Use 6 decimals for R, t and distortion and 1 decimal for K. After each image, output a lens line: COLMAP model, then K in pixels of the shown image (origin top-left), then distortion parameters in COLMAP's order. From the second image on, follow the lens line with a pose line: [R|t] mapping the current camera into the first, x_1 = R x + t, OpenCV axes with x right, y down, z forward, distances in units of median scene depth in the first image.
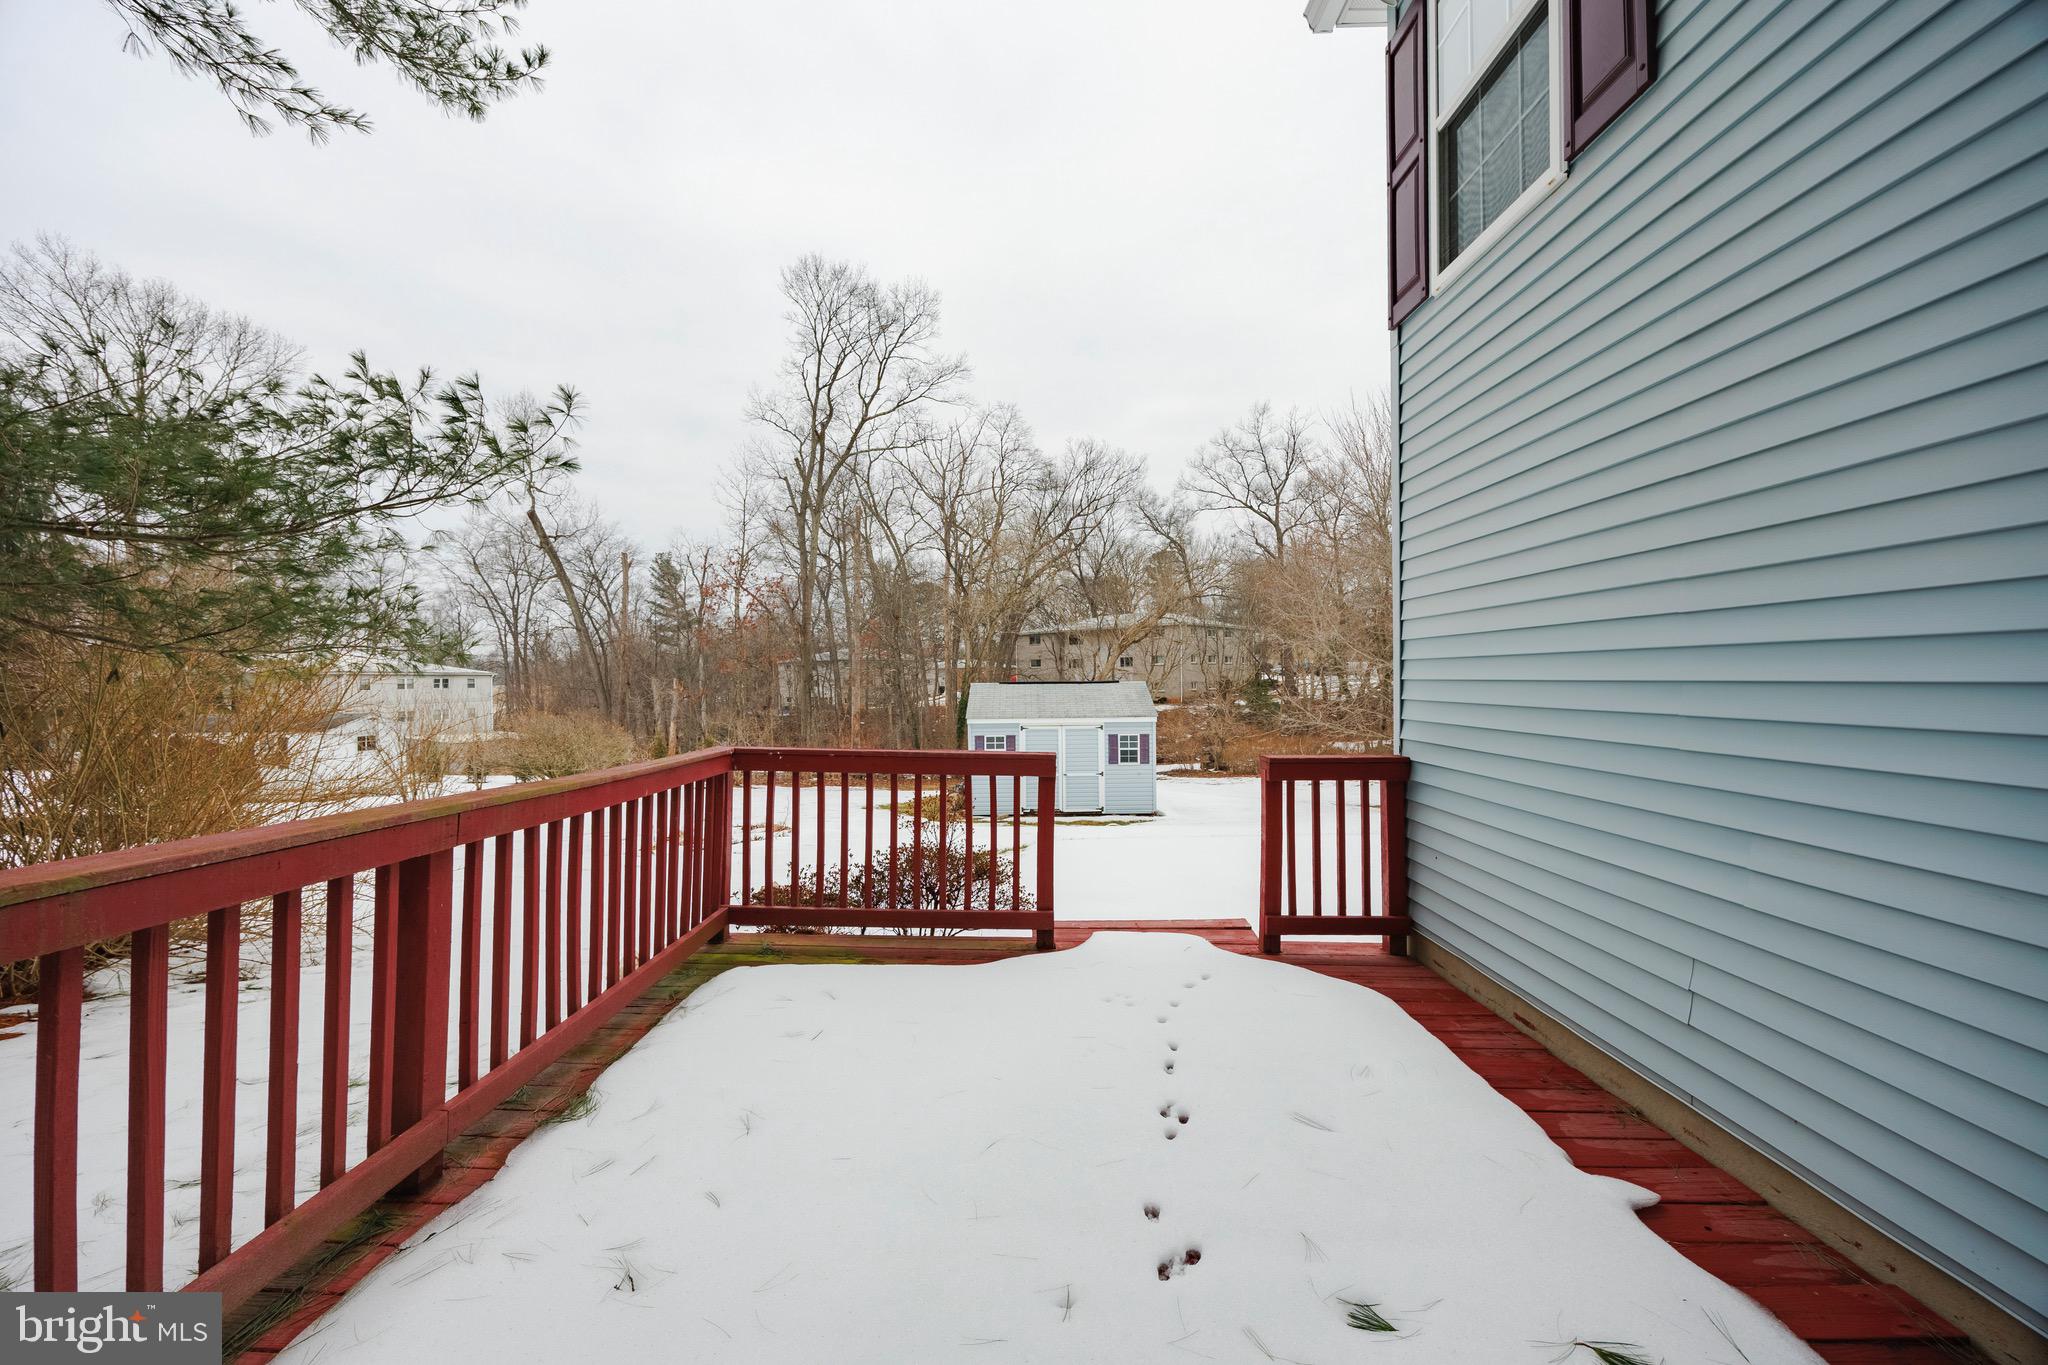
lens RADIAL K [[804.9, 0, 1039.5], [0, 804.9, 675.1], [0, 0, 1]] dist [-0.006936, 0.000675]
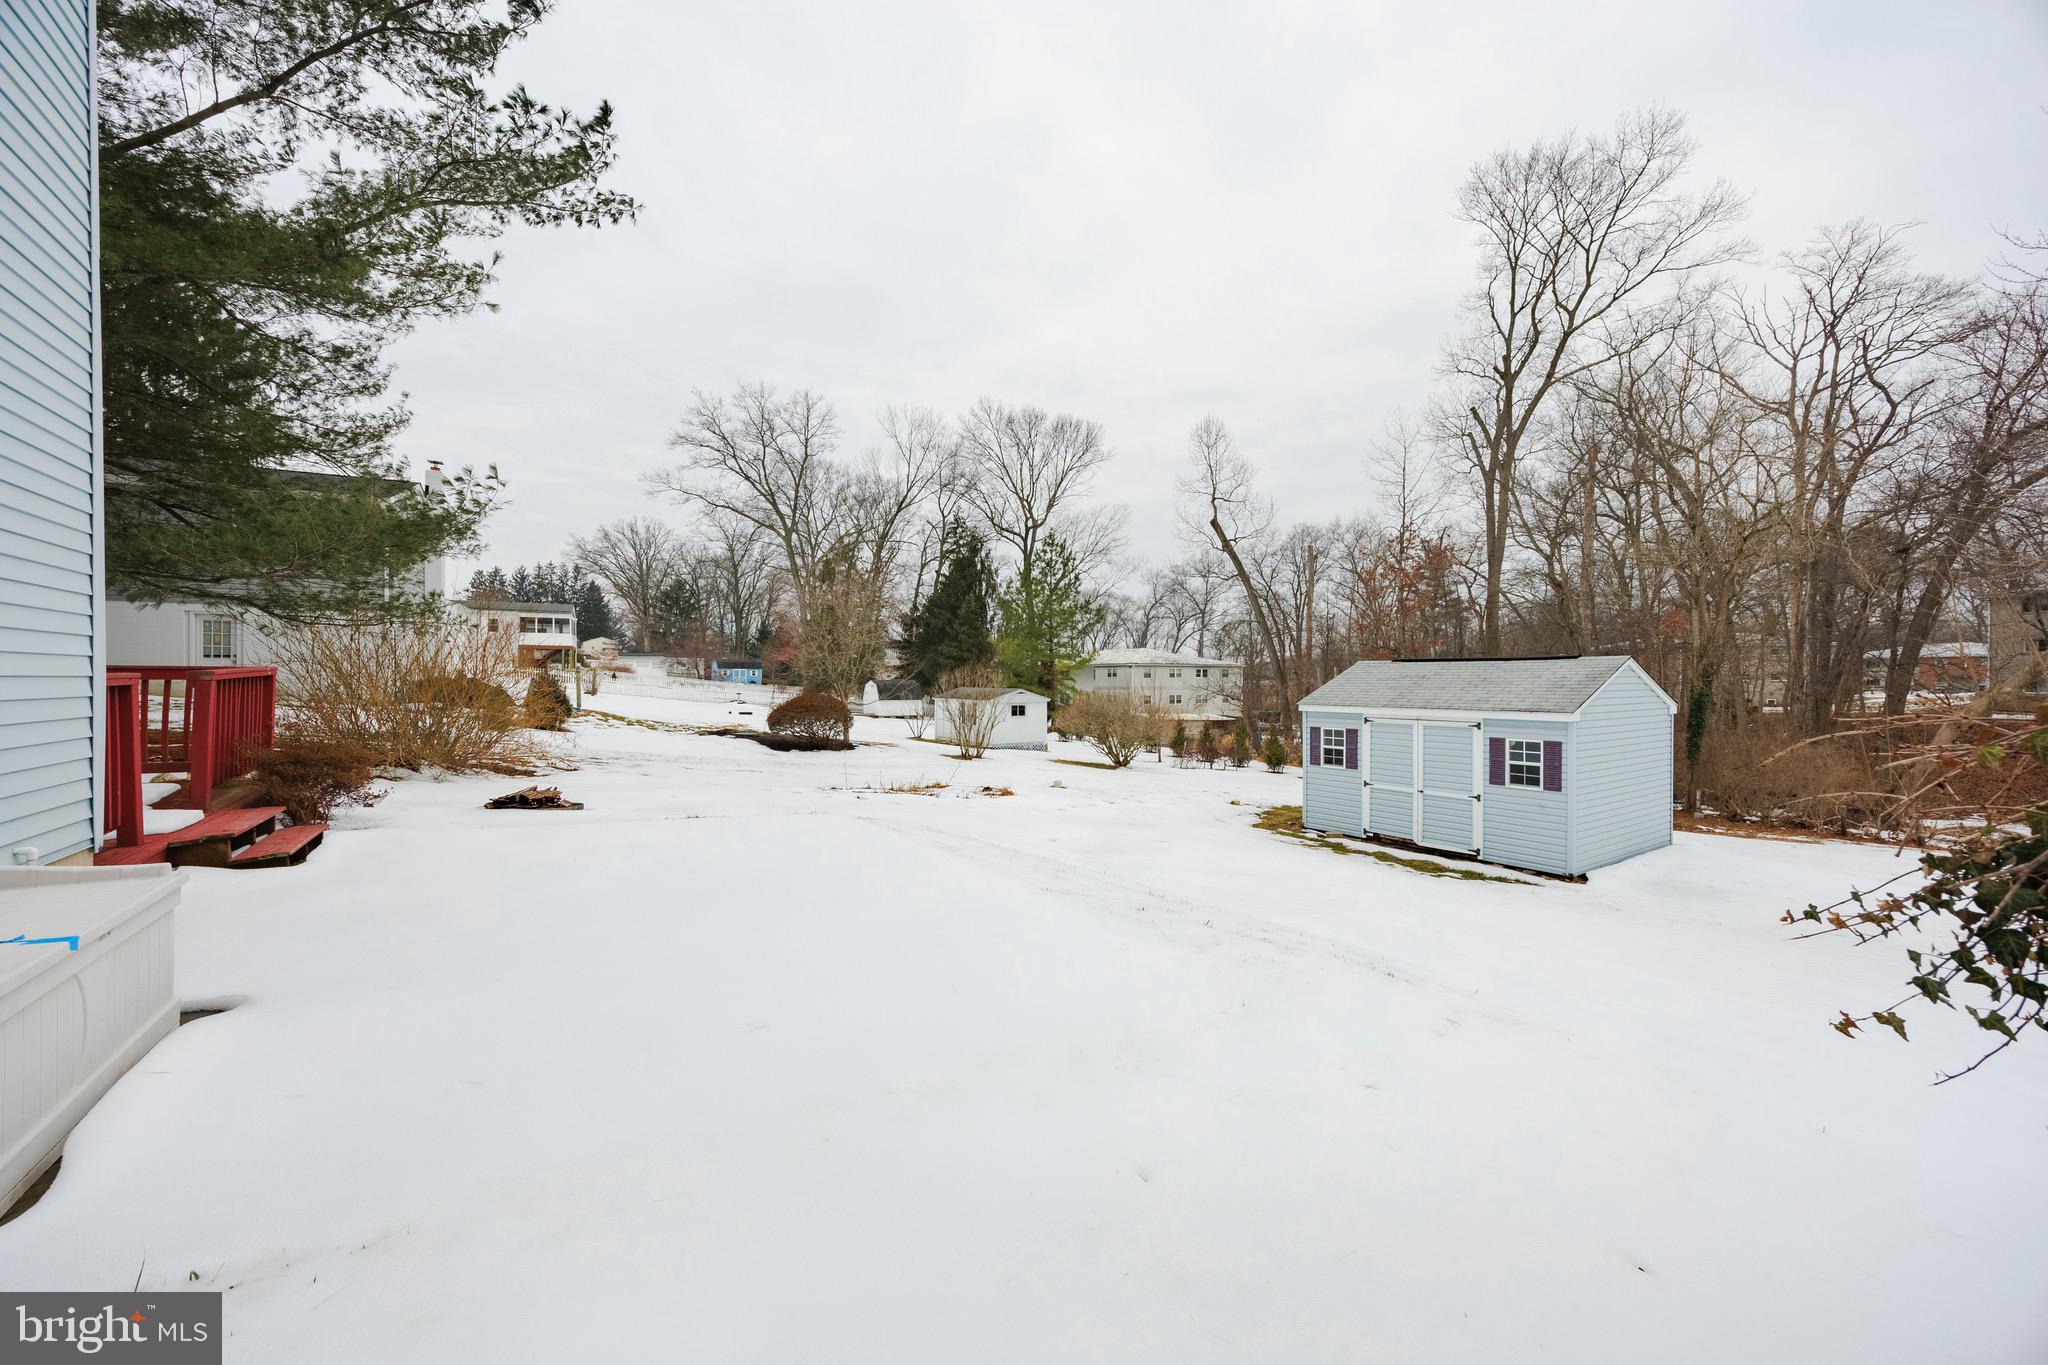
lens RADIAL K [[804.9, 0, 996.6], [0, 804.9, 683.7], [0, 0, 1]] dist [-0.006936, 0.000675]
pose [[0.513371, 0.015796, -0.858021, 0.156714], [-0.003141, 0.999858, 0.016528, 0.008010], [0.858161, -0.005790, 0.513348, 0.123467]]
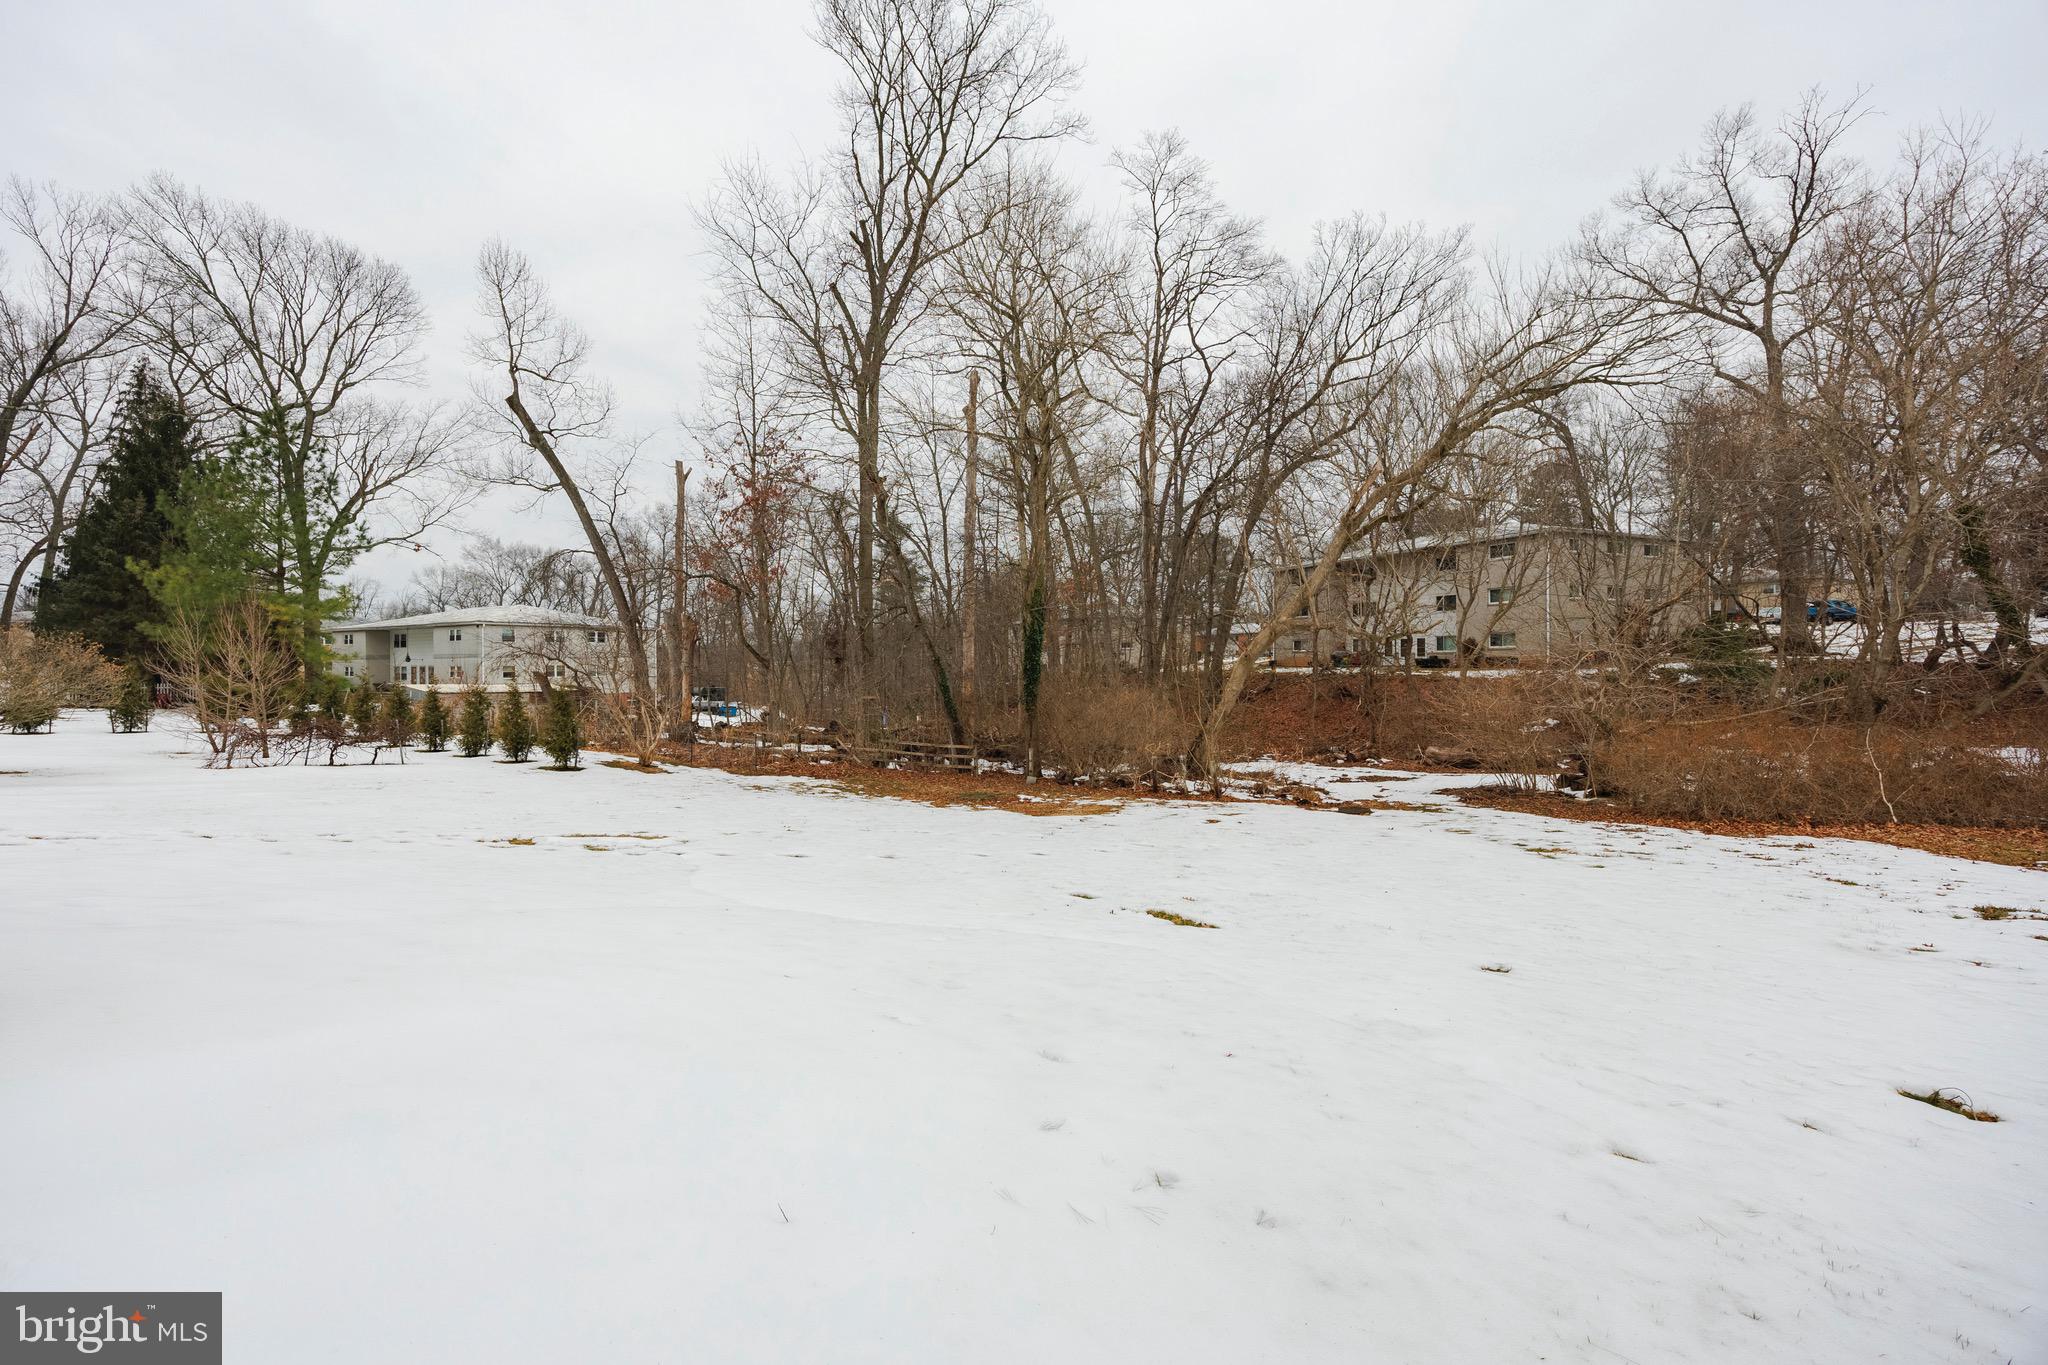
lens RADIAL K [[804.9, 0, 1002.2], [0, 804.9, 668.5], [0, 0, 1]] dist [-0.006936, 0.000675]
pose [[0.893203, 0.006672, -0.449604, 0.118219], [-0.000944, 0.999916, 0.012963, 0.039706], [0.449652, -0.011155, 0.893134, 0.424949]]
